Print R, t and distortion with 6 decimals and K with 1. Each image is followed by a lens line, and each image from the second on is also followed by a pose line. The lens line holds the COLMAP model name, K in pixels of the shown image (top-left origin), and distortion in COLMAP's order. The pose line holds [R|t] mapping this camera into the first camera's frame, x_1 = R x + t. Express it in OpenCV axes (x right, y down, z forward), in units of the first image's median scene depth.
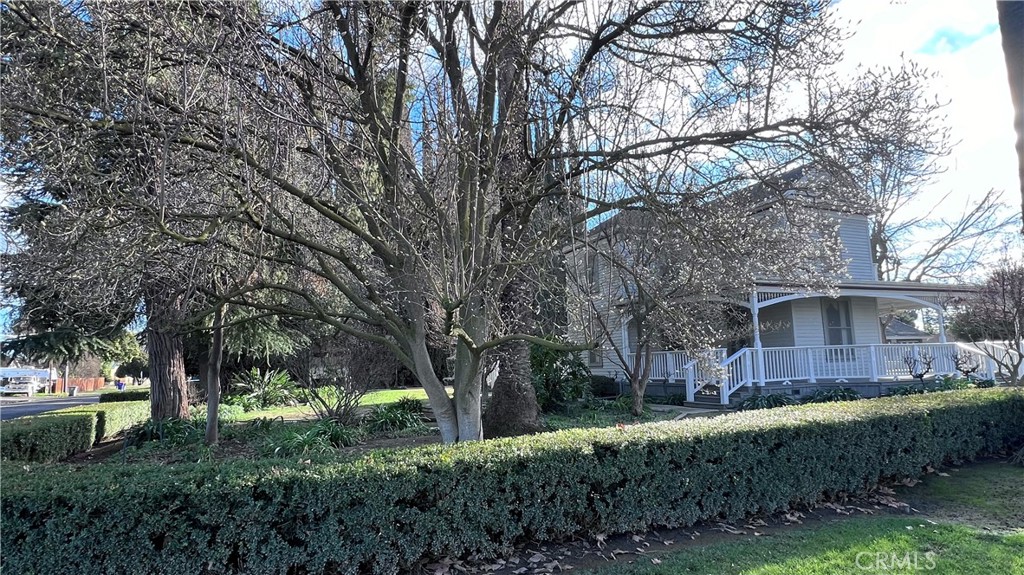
lens RADIAL K [[582.4, 0, 512.5], [0, 582.4, 288.2], [0, 0, 1]] dist [-0.003954, 0.002671]
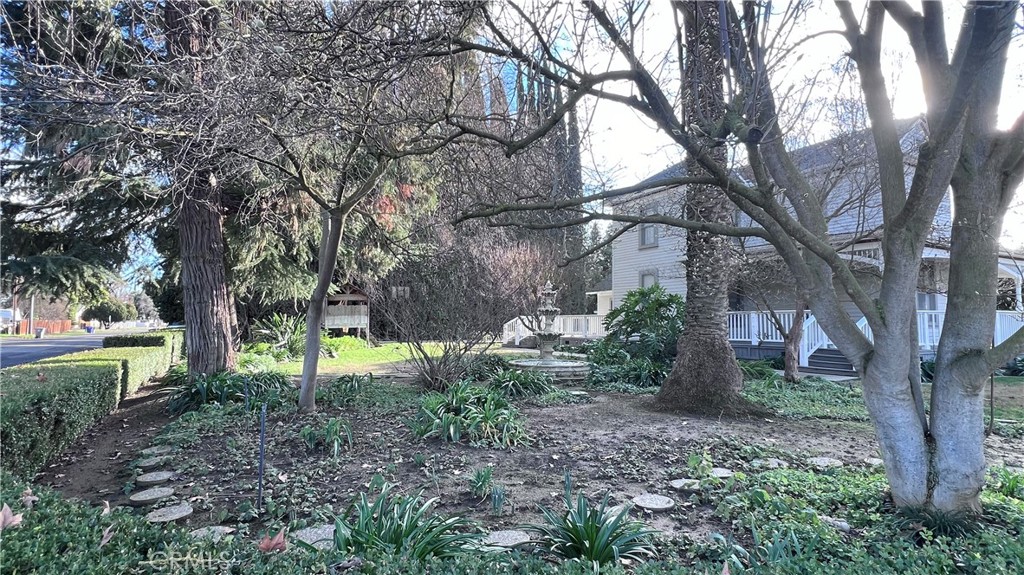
lens RADIAL K [[520.2, 0, 511.7], [0, 520.2, 287.2], [0, 0, 1]] dist [-0.002177, -0.000415]
pose [[0.993505, 0.040037, 0.106512, -0.166863], [-0.046608, 0.997113, 0.059937, 0.030901], [-0.103805, -0.064512, 0.992503, 0.165382]]
